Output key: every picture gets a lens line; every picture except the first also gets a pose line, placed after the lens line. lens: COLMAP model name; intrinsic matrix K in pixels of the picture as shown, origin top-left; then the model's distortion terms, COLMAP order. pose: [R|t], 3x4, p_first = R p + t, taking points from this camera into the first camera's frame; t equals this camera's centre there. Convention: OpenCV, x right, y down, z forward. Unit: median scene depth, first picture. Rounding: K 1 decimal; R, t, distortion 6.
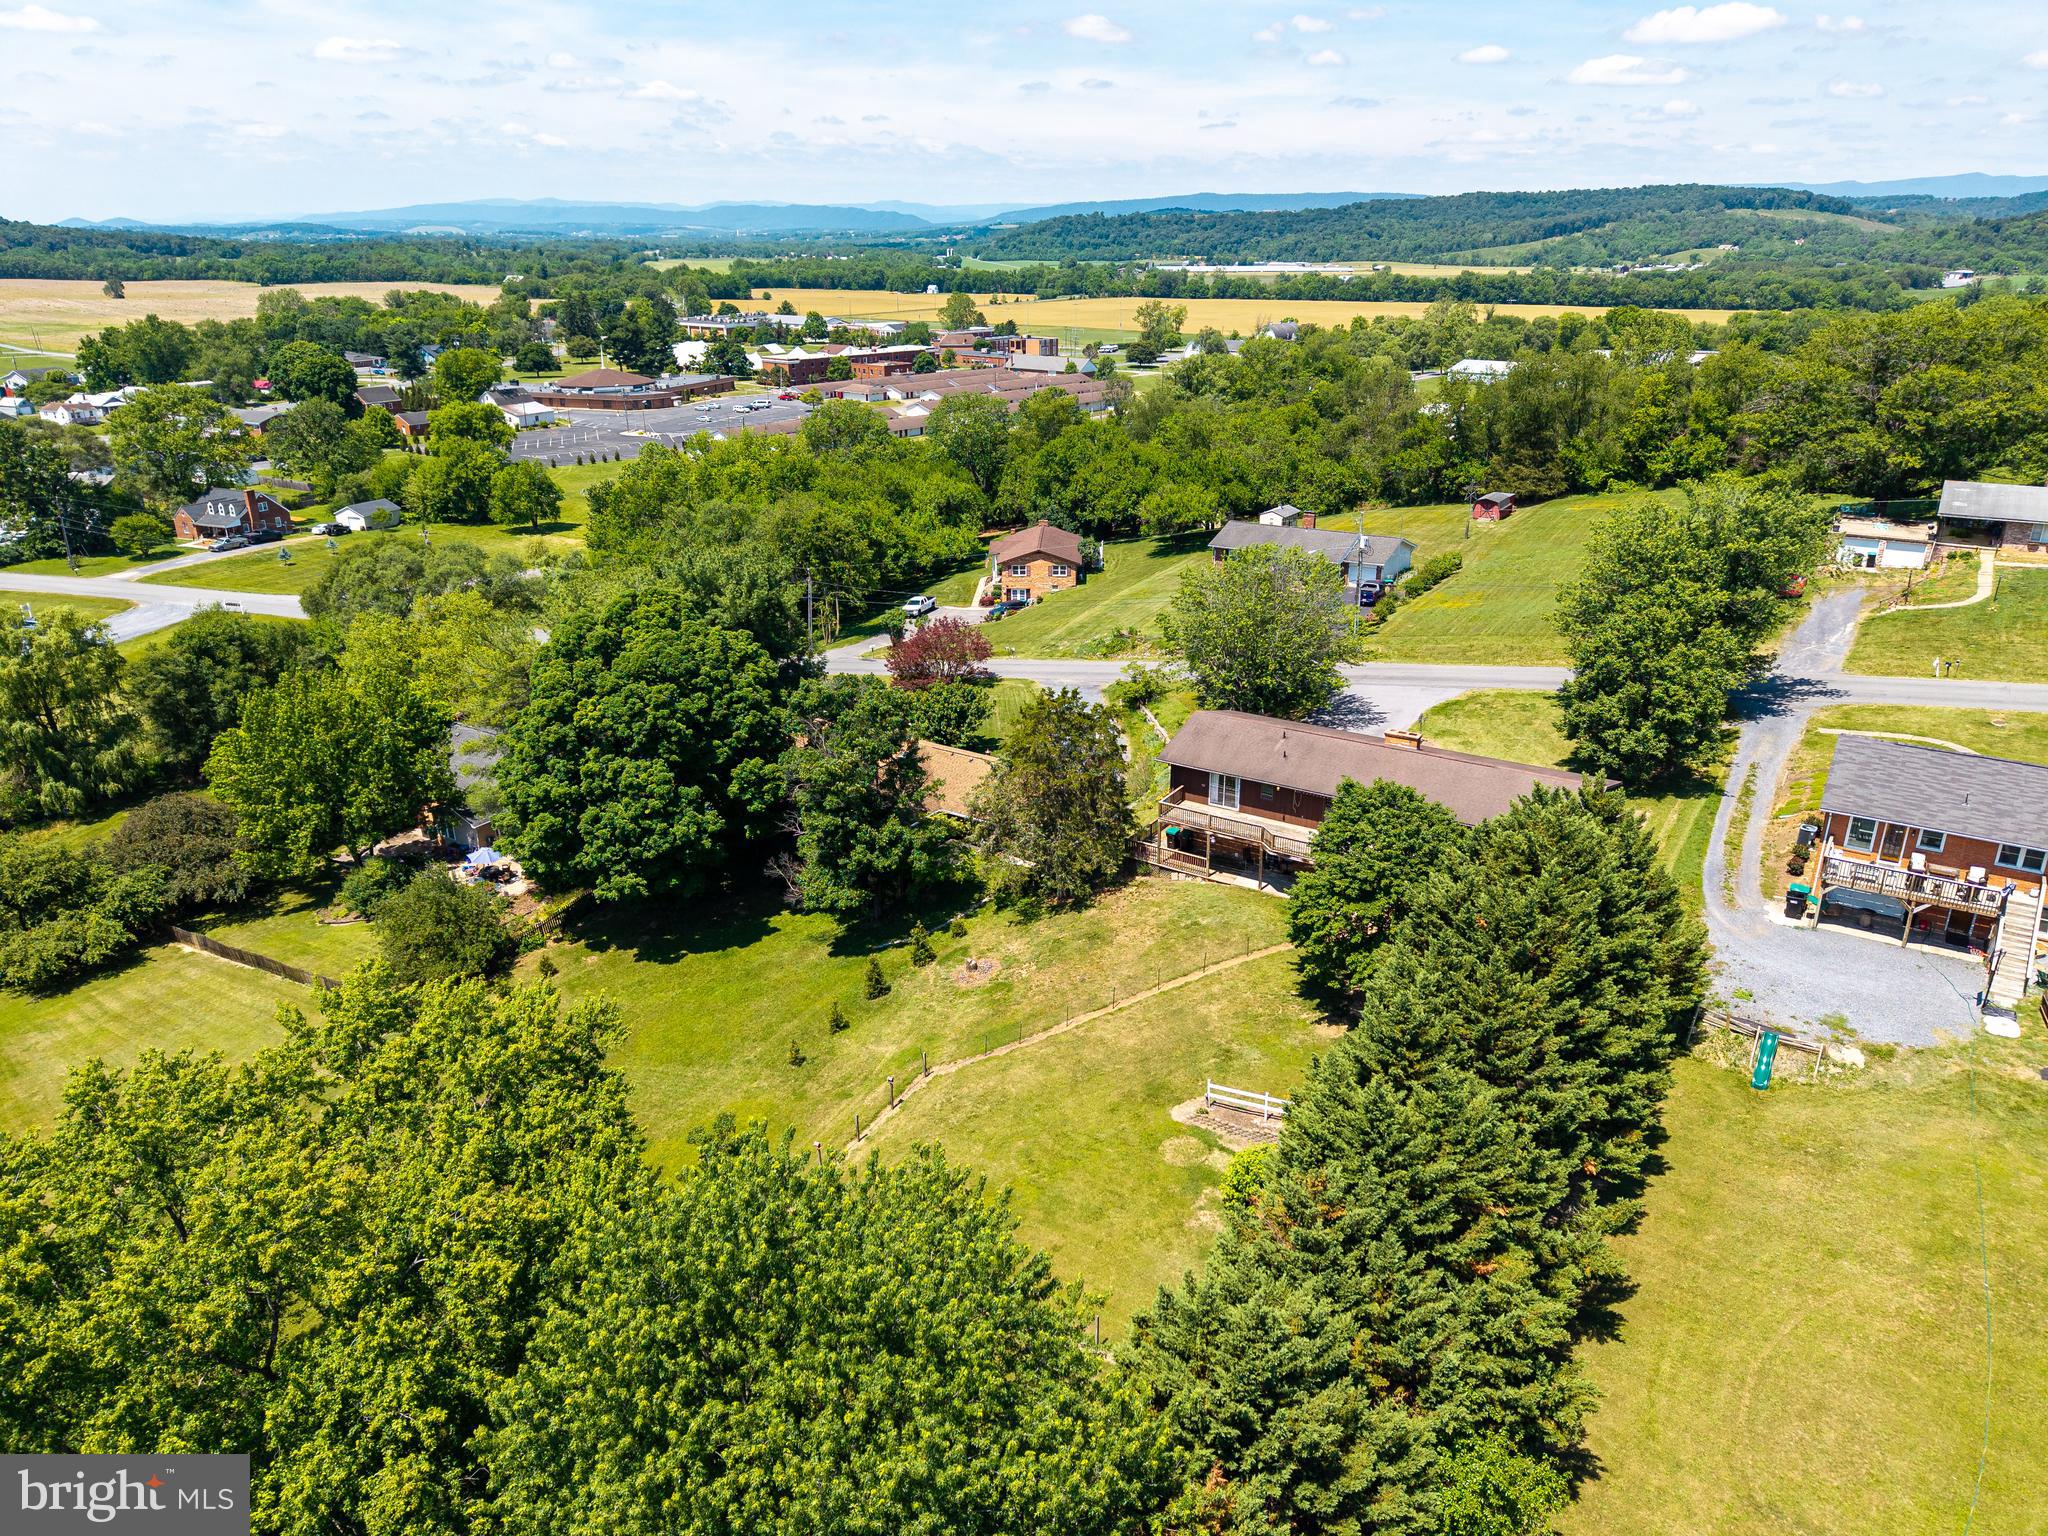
lens RADIAL K [[1365.7, 0, 1031.7], [0, 1365.7, 764.5], [0, 0, 1]] dist [0.024489, -0.024358]
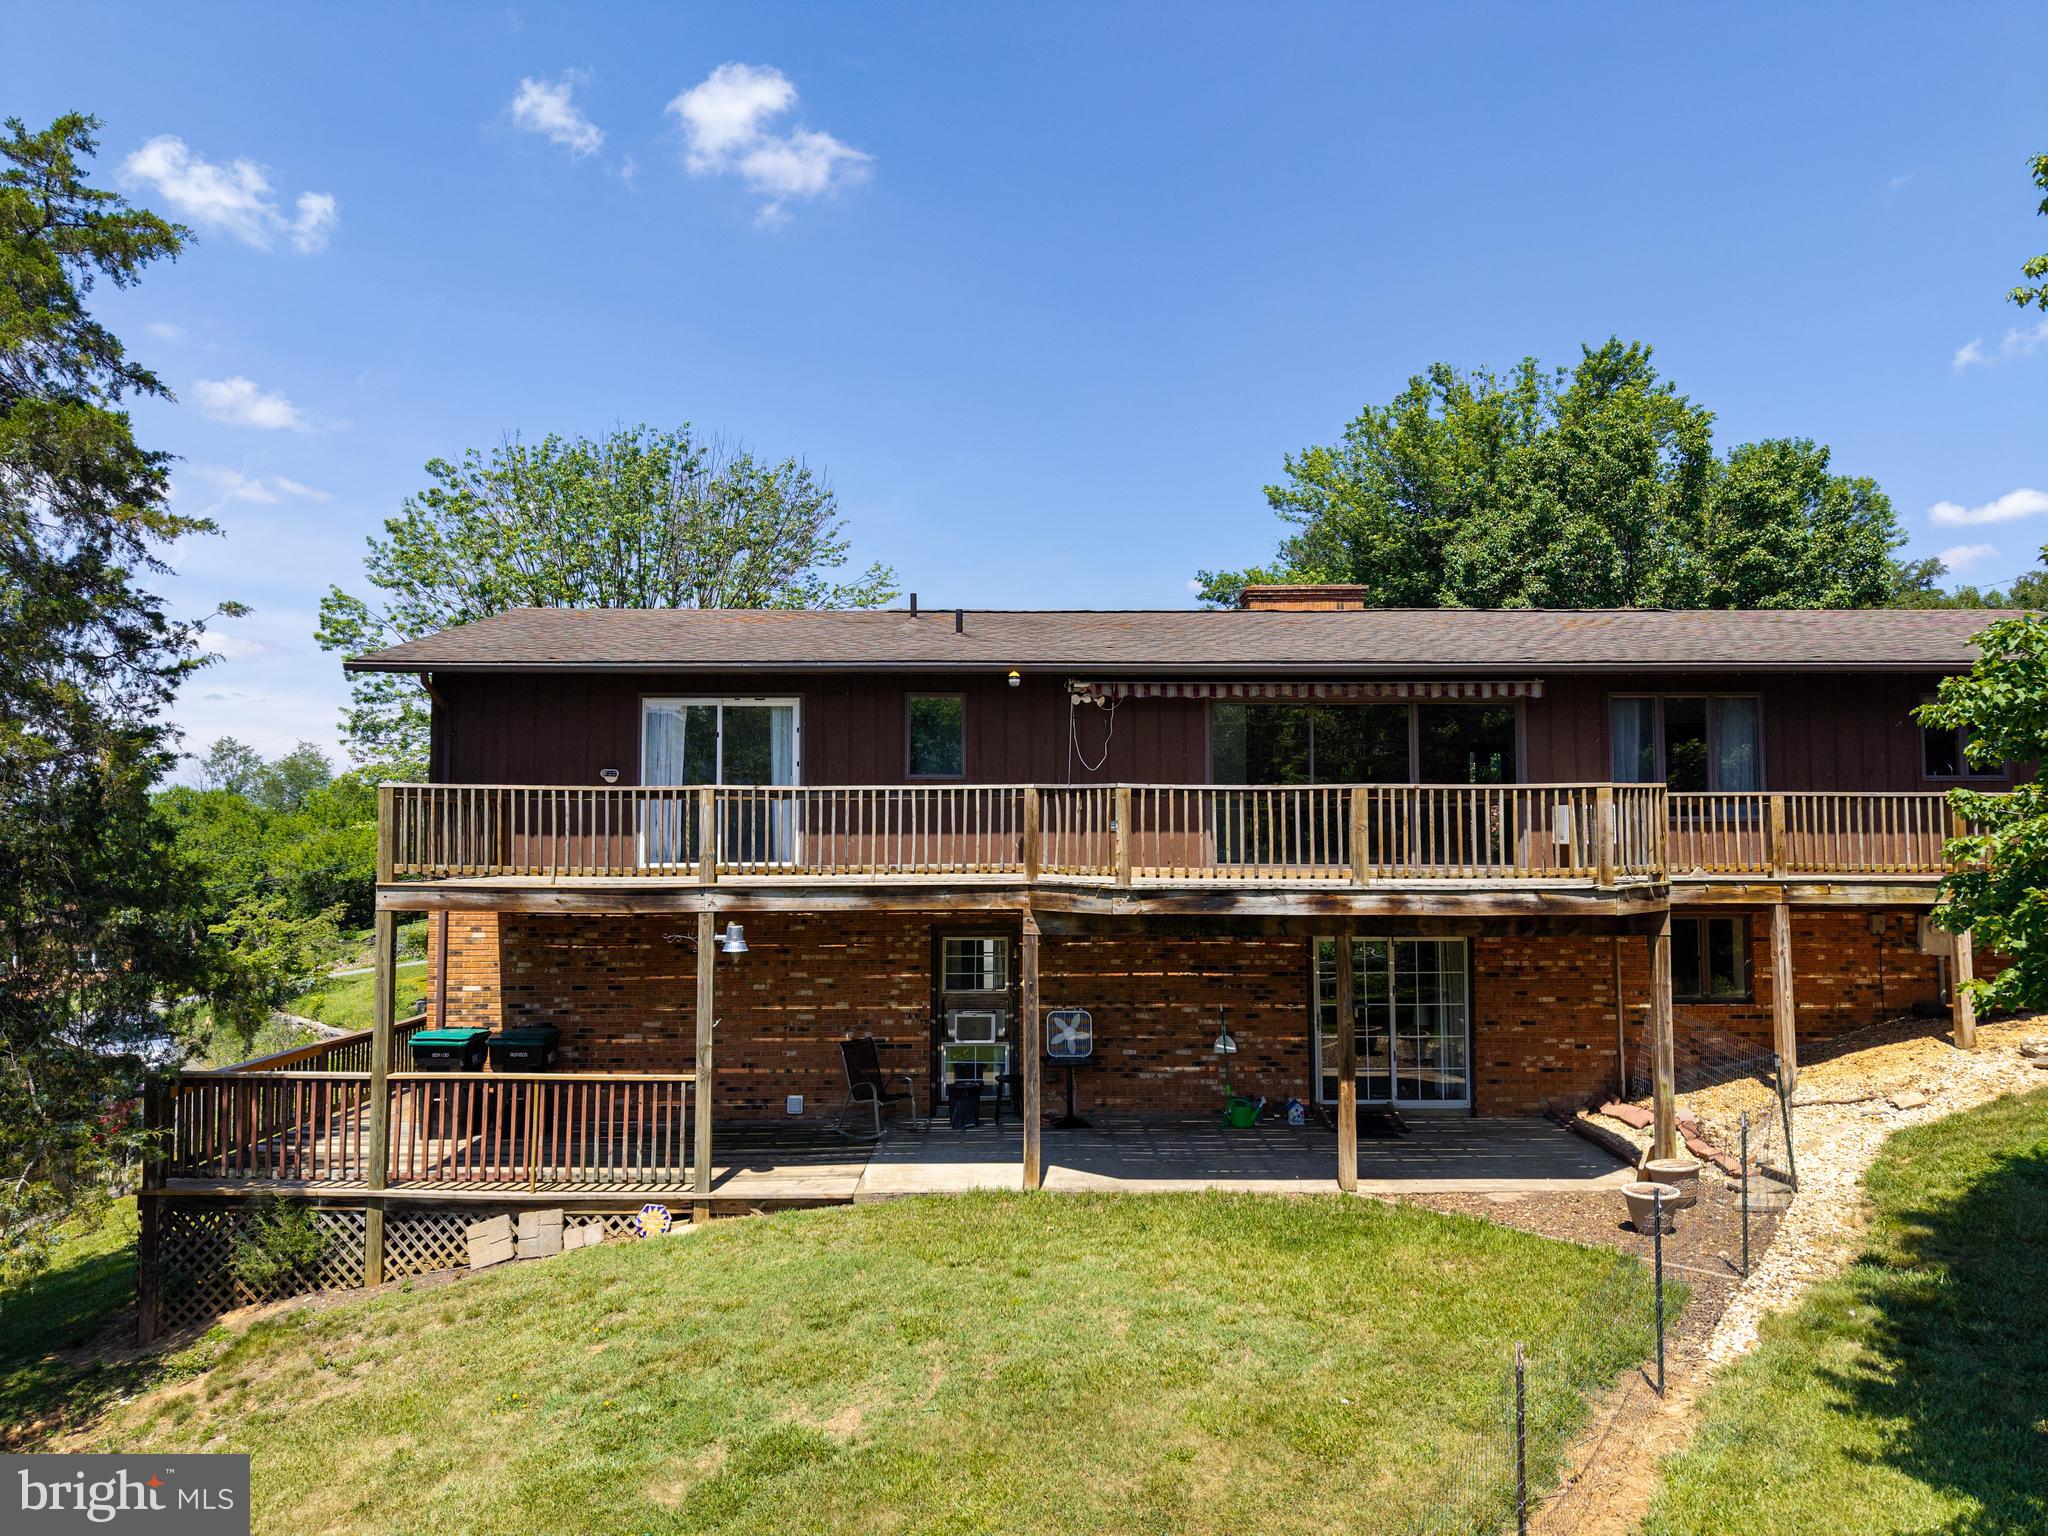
lens RADIAL K [[1376.7, 0, 1026.3], [0, 1376.7, 759.4], [0, 0, 1]] dist [0.013851, -0.010183]
pose [[0.837575, 0.037386, 0.545042, 0.064291], [0.192737, 0.913288, -0.358828, 0.097733], [-0.511196, 0.405595, 0.757741, 0.789382]]
